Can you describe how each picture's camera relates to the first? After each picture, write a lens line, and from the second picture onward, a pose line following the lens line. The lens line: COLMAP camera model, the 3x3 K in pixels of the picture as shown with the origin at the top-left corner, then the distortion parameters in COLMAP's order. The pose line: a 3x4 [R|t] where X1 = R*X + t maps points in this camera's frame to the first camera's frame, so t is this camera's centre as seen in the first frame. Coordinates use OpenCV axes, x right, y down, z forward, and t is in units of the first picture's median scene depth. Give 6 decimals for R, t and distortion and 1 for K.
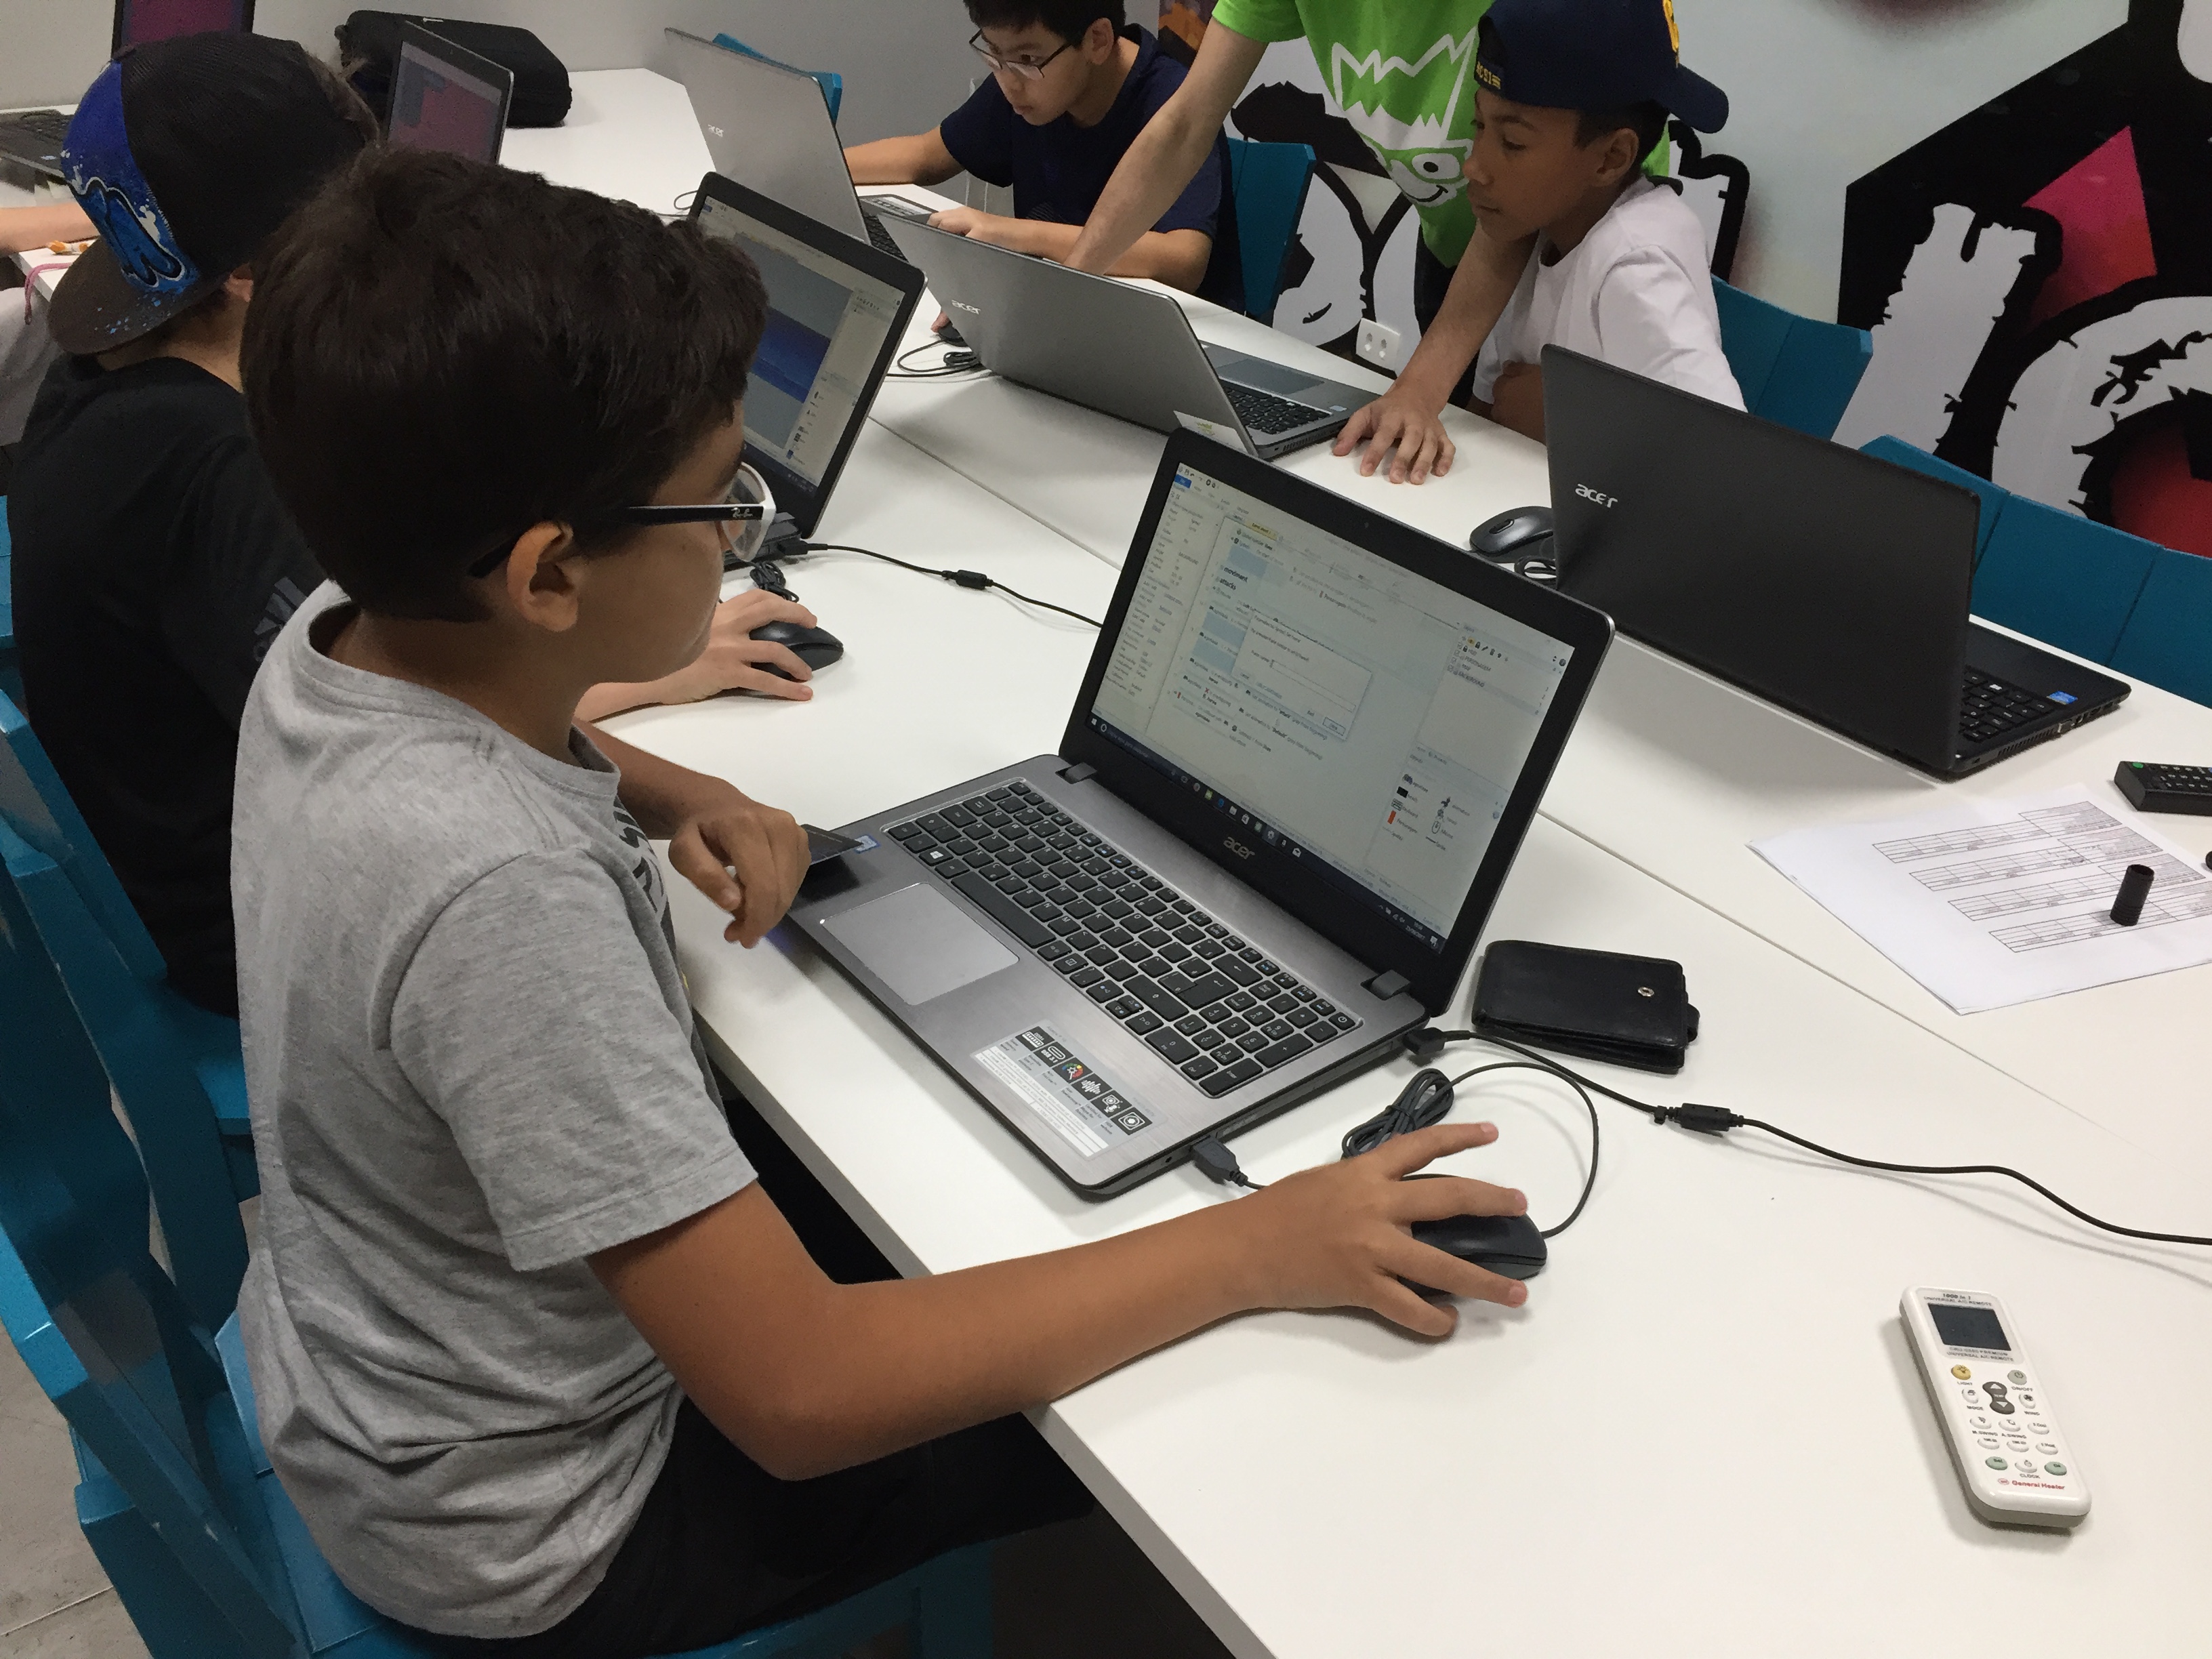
lens RADIAL K [[1982.8, 0, 1046.0], [0, 1982.8, 775.8], [0, 0, 1]] dist [0.009145, 0.032376]
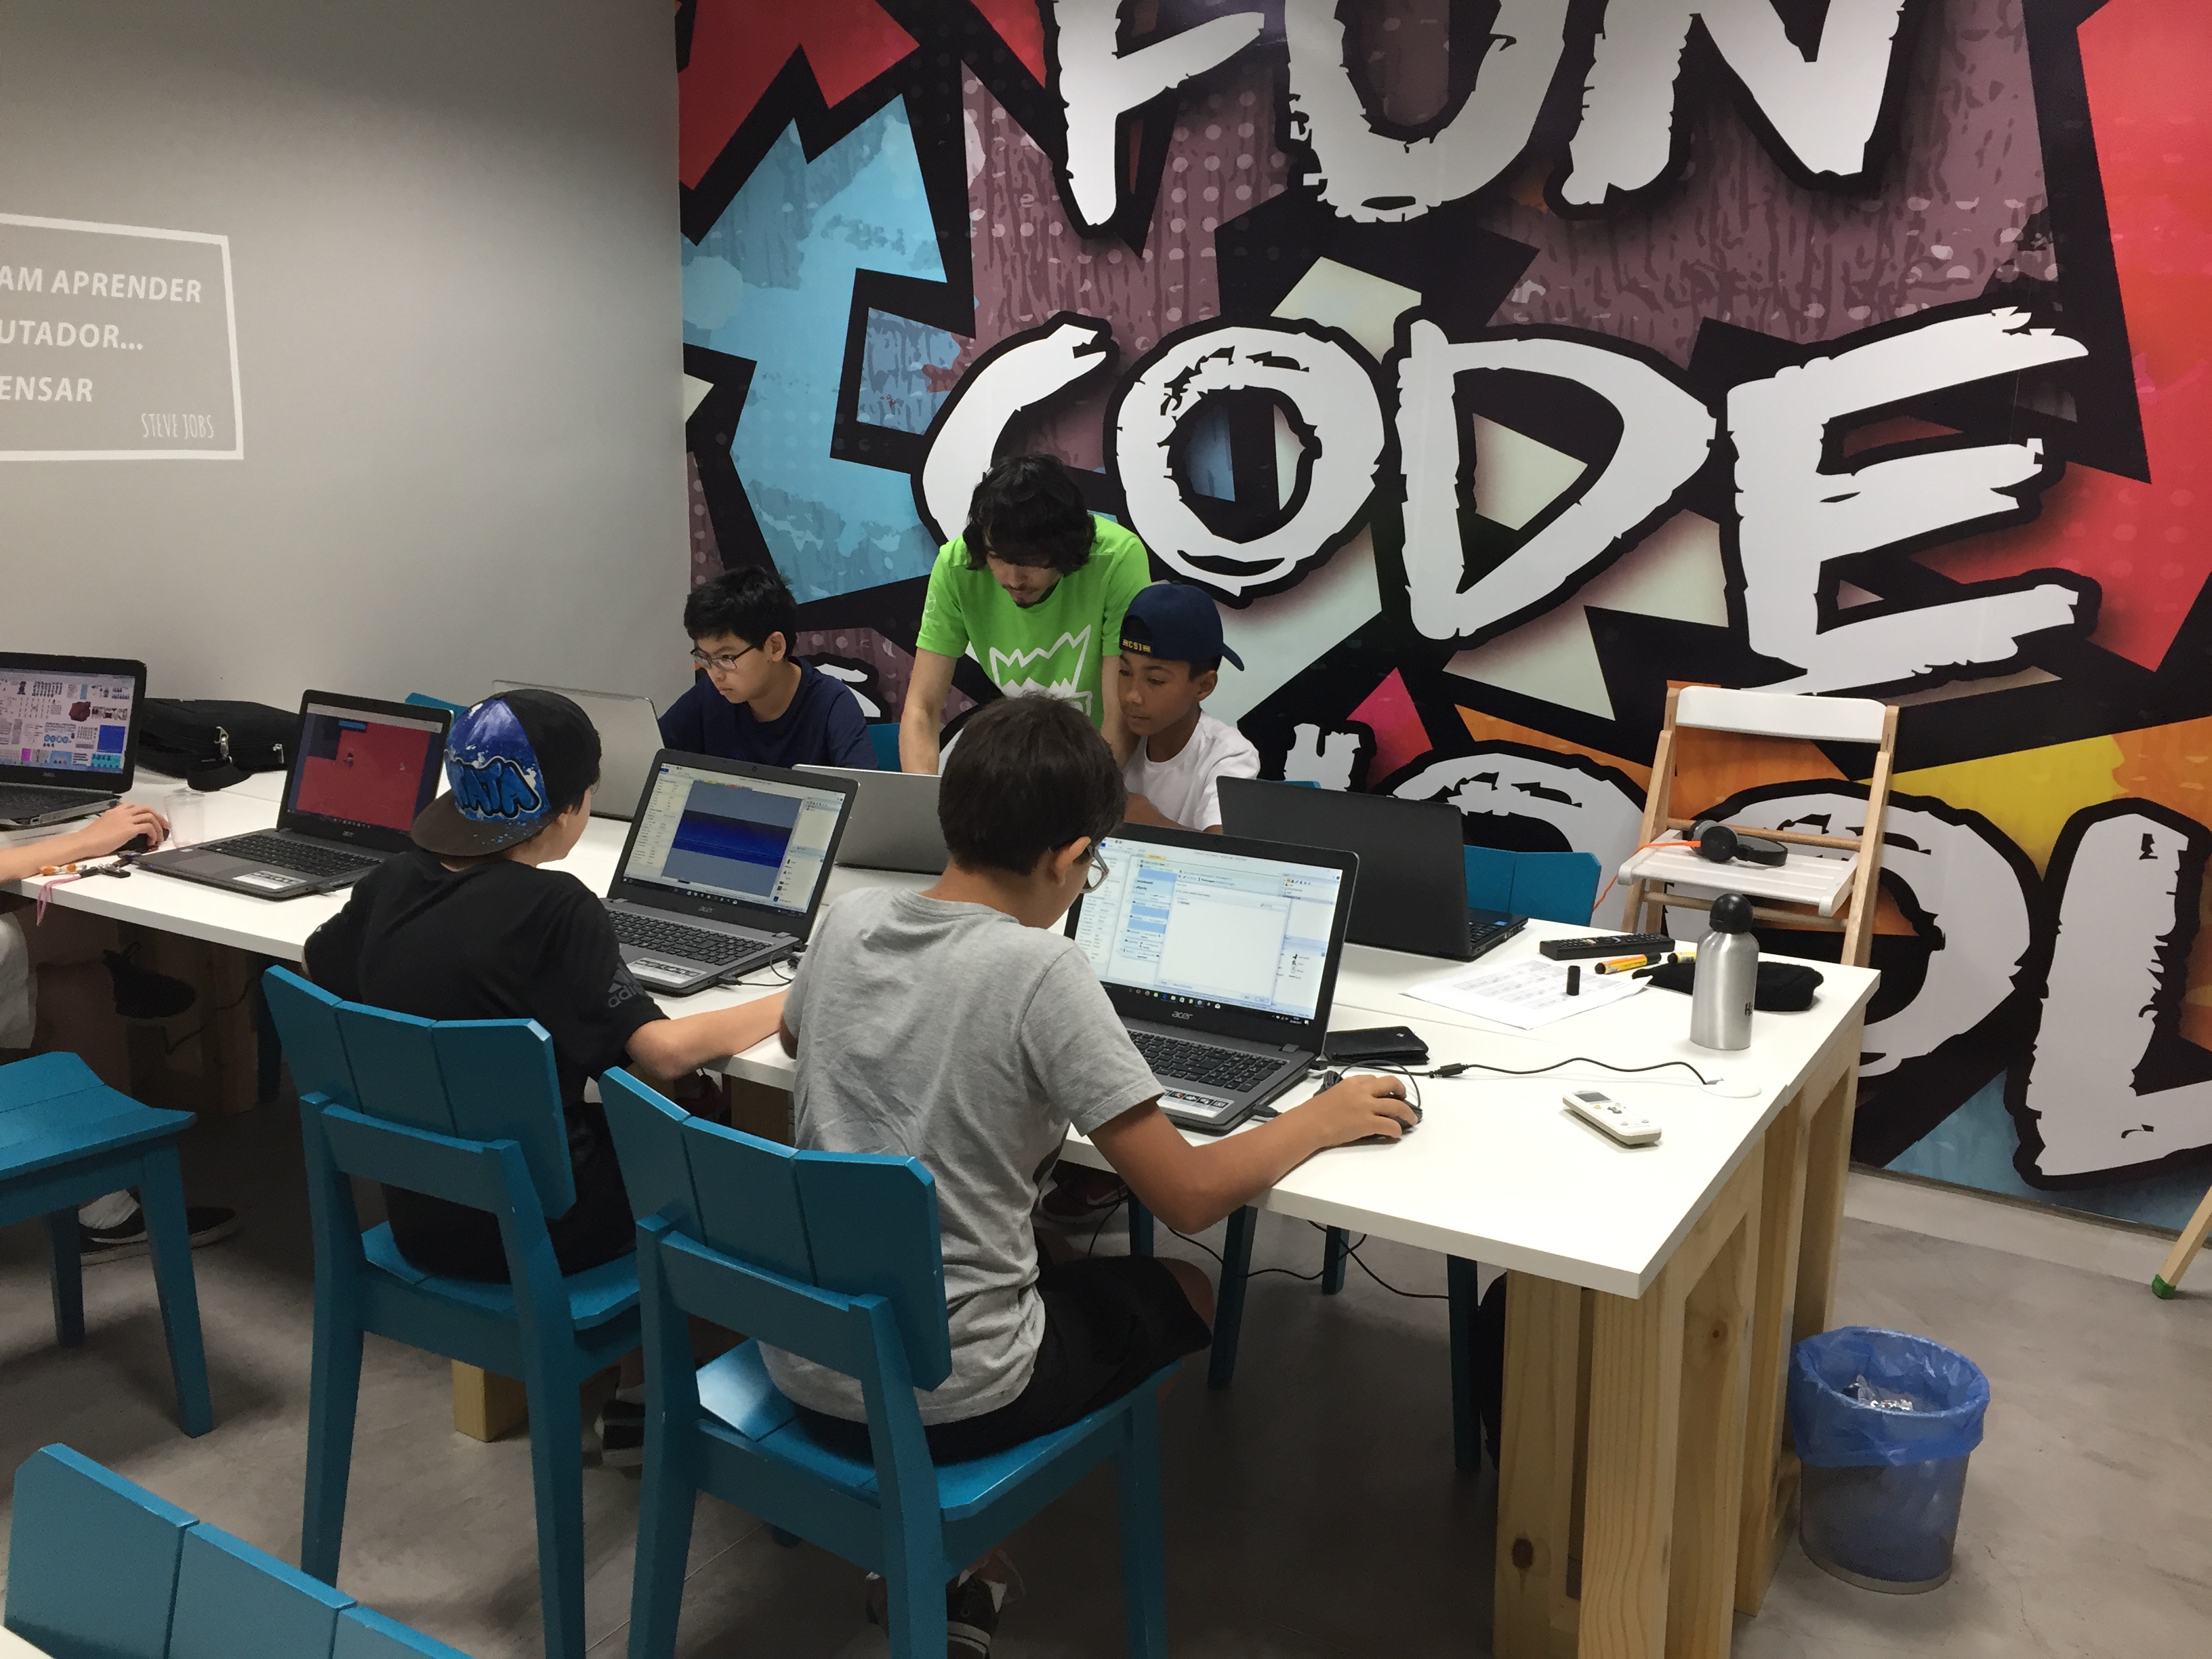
lens RADIAL K [[1864.8, 0, 1105.5], [0, 1864.8, 827.8], [0, 0, 1]] dist [0.009100, -0.002025]
pose [[0.924223, -0.106607, 0.366671, -0.450030], [0.203130, 0.950362, -0.235693, 0.201246], [-0.323343, 0.292314, 0.900001, -0.476501]]
